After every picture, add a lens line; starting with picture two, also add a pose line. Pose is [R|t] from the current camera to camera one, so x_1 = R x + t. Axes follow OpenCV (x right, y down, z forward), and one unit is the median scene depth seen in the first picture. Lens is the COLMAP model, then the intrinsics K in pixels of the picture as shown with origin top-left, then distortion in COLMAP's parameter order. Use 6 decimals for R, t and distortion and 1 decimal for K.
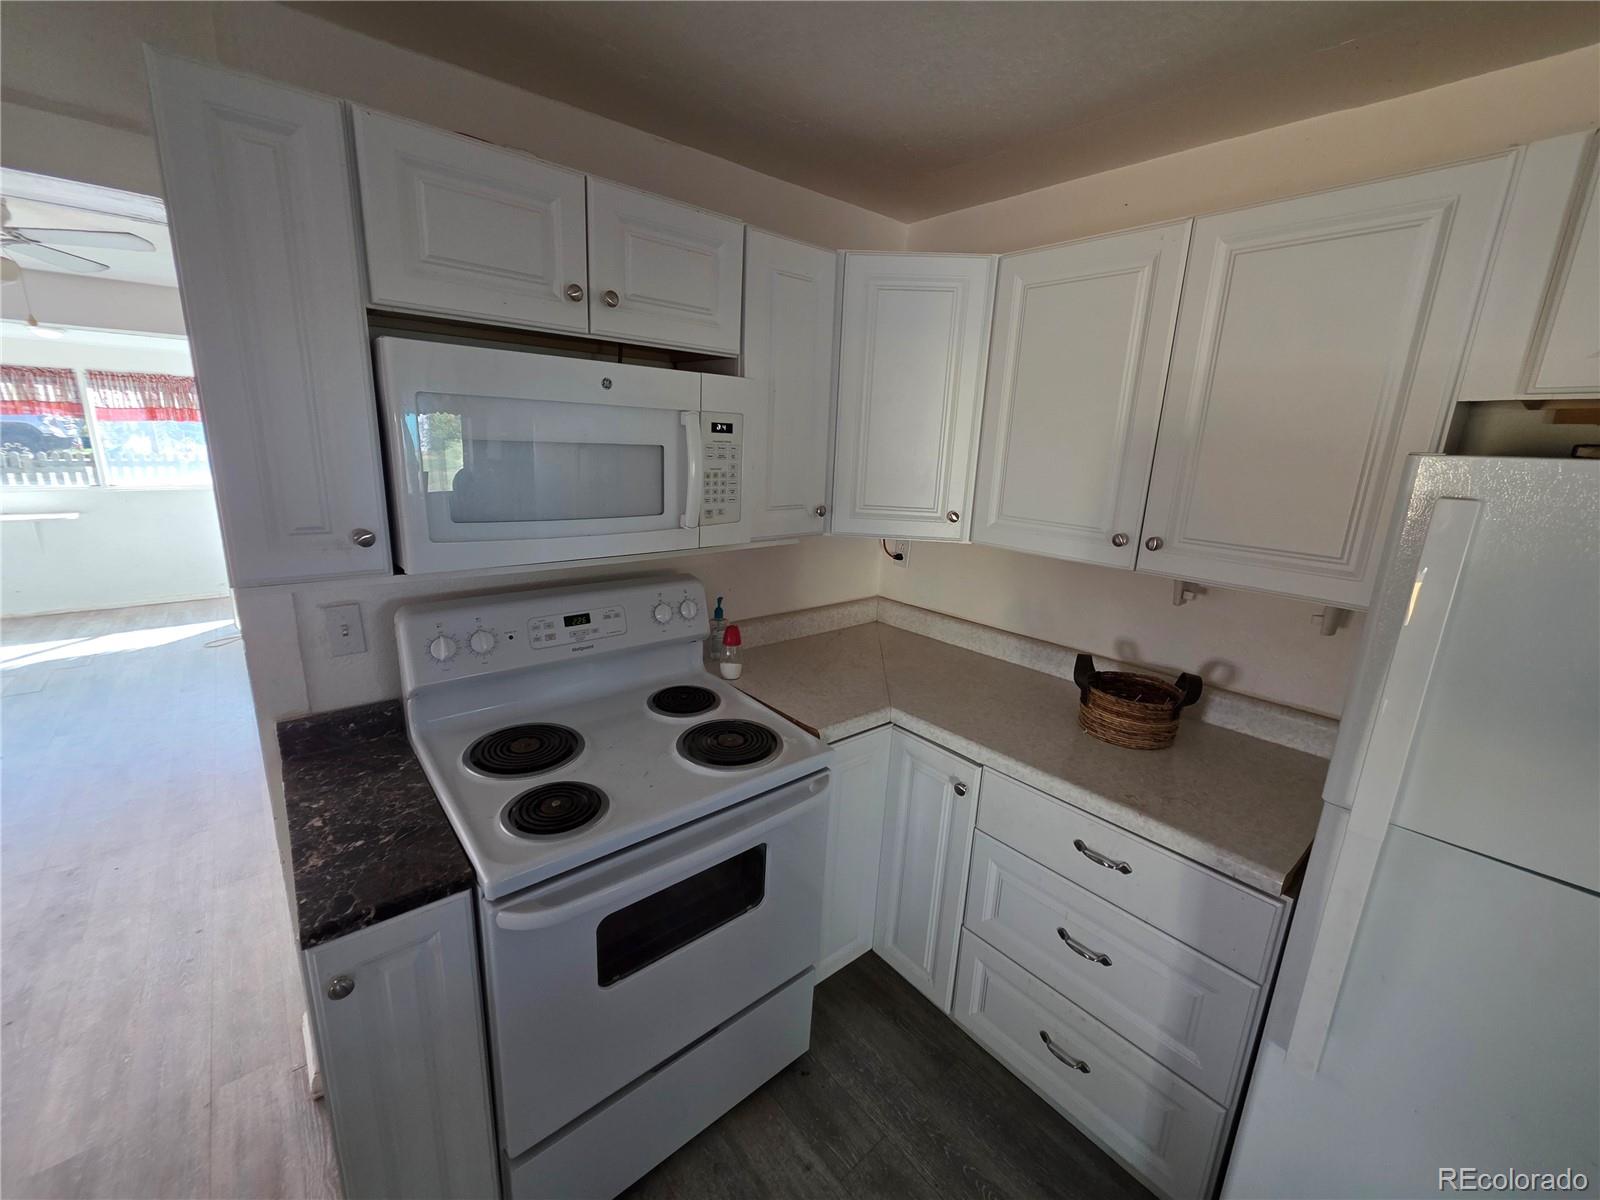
lens RADIAL K [[636.9, 0, 799.6], [0, 636.9, 590.9], [0, 0, 1]] dist [0.002099, -0.000460]
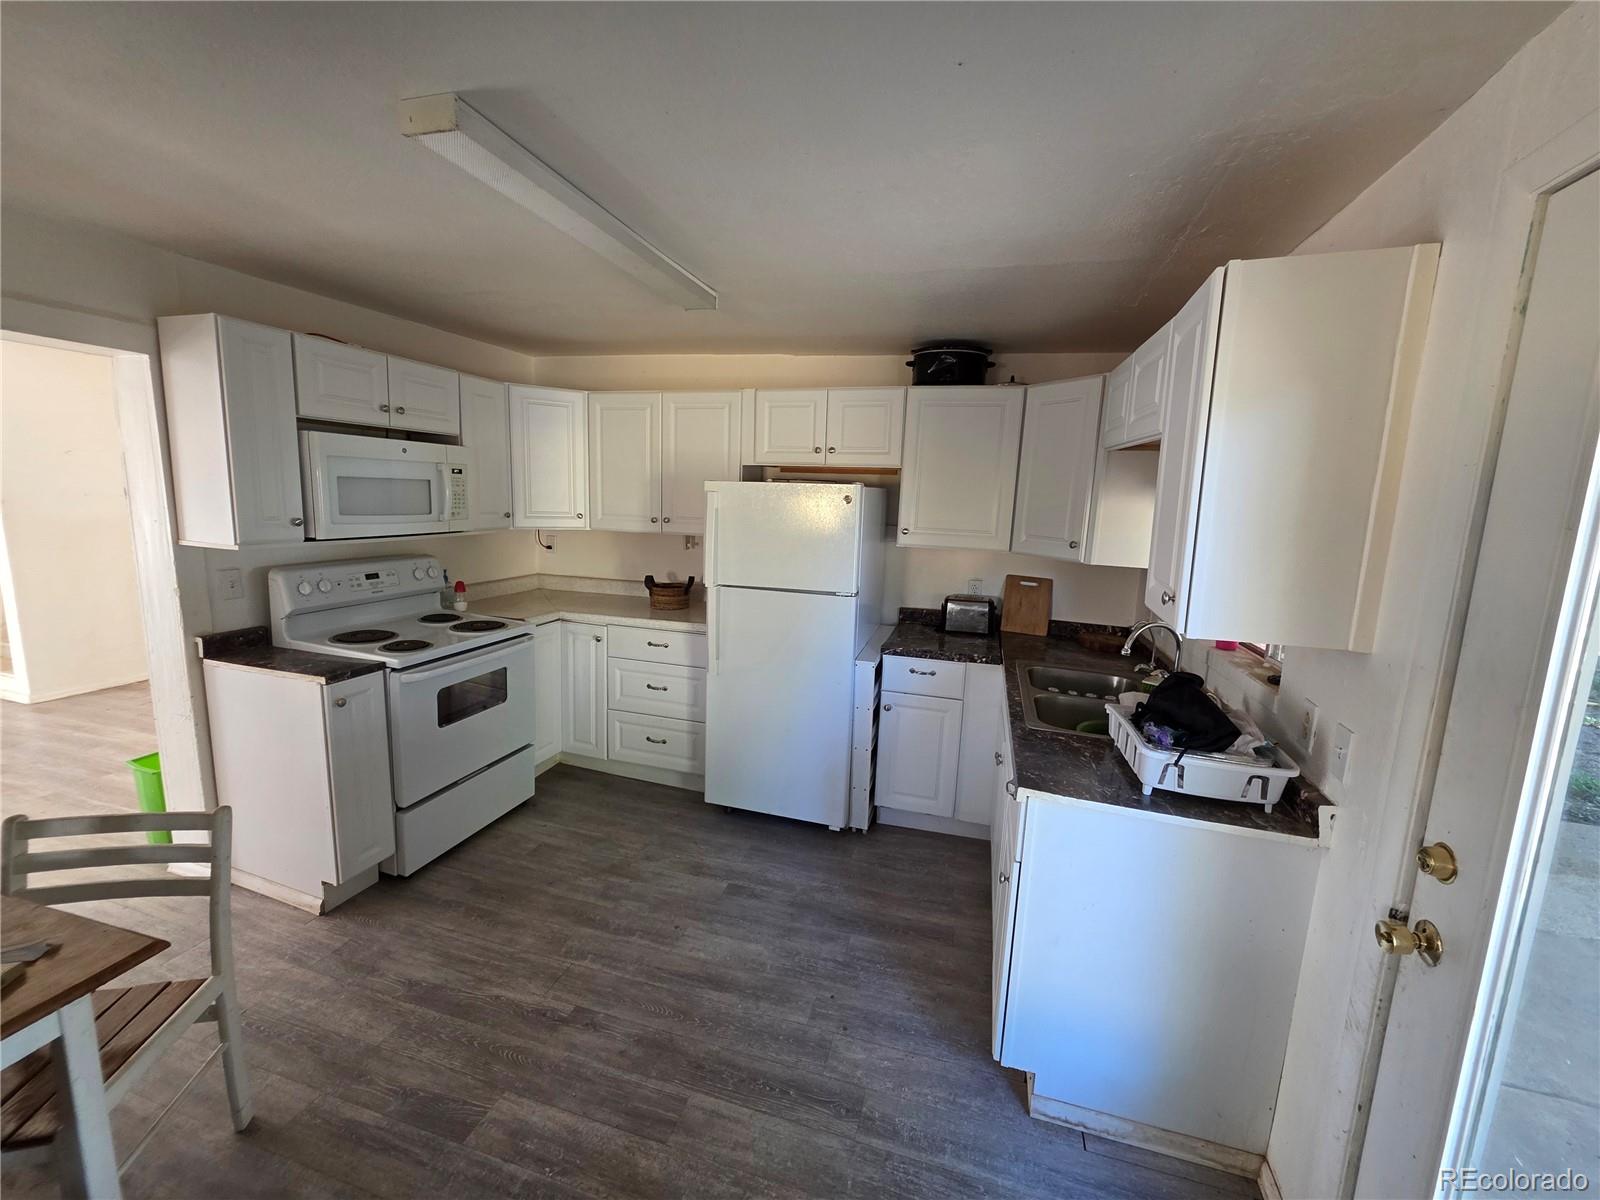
lens RADIAL K [[636.9, 0, 794.9], [0, 636.9, 592.4], [0, 0, 1]] dist [0.002099, -0.000460]
pose [[0.844977, -0.093933, 0.526489, -0.301095], [0.125385, 0.991811, -0.024281, 0.291426], [-0.519897, 0.086530, 0.849835, -1.173368]]
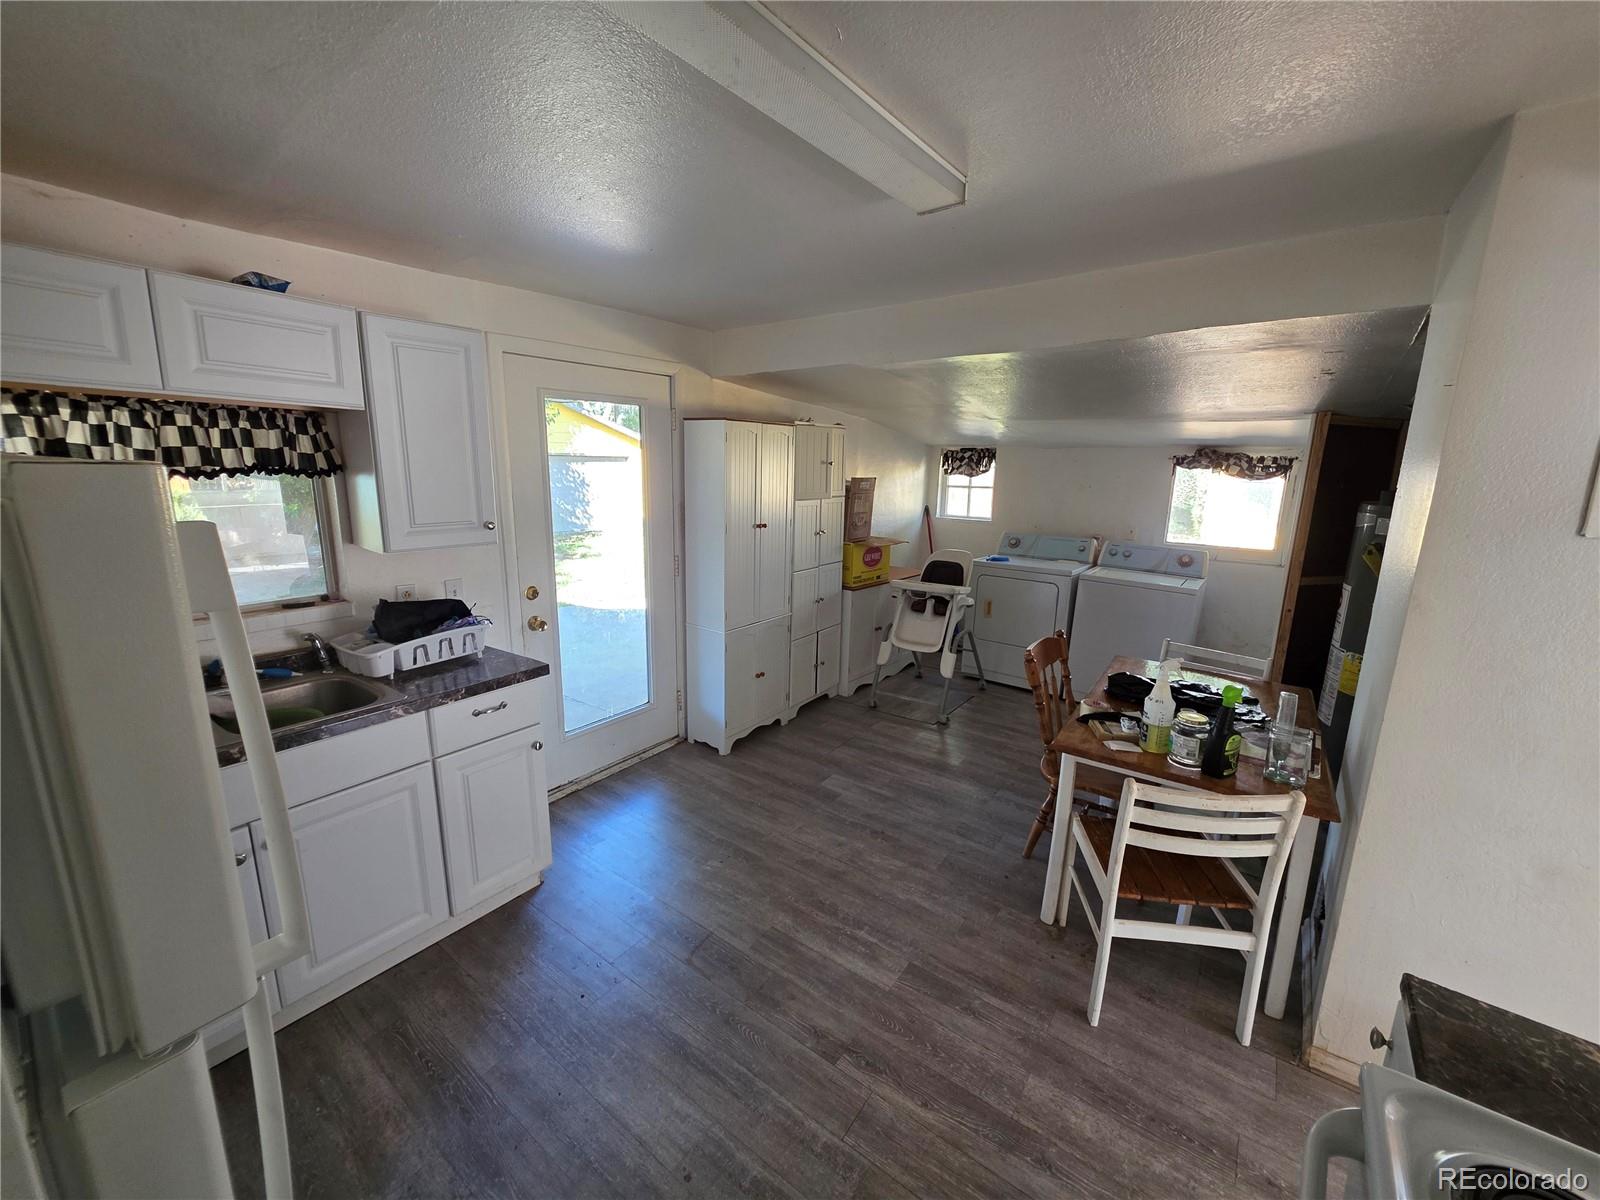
lens RADIAL K [[636.9, 0, 799.6], [0, 636.9, 598.9], [0, 0, 1]] dist [0.002099, -0.000460]
pose [[-0.975739, -0.008213, -0.218783, 0.436819], [-0.099887, 0.905931, 0.411475, -0.368095], [0.194823, 0.423346, -0.884772, 1.588951]]
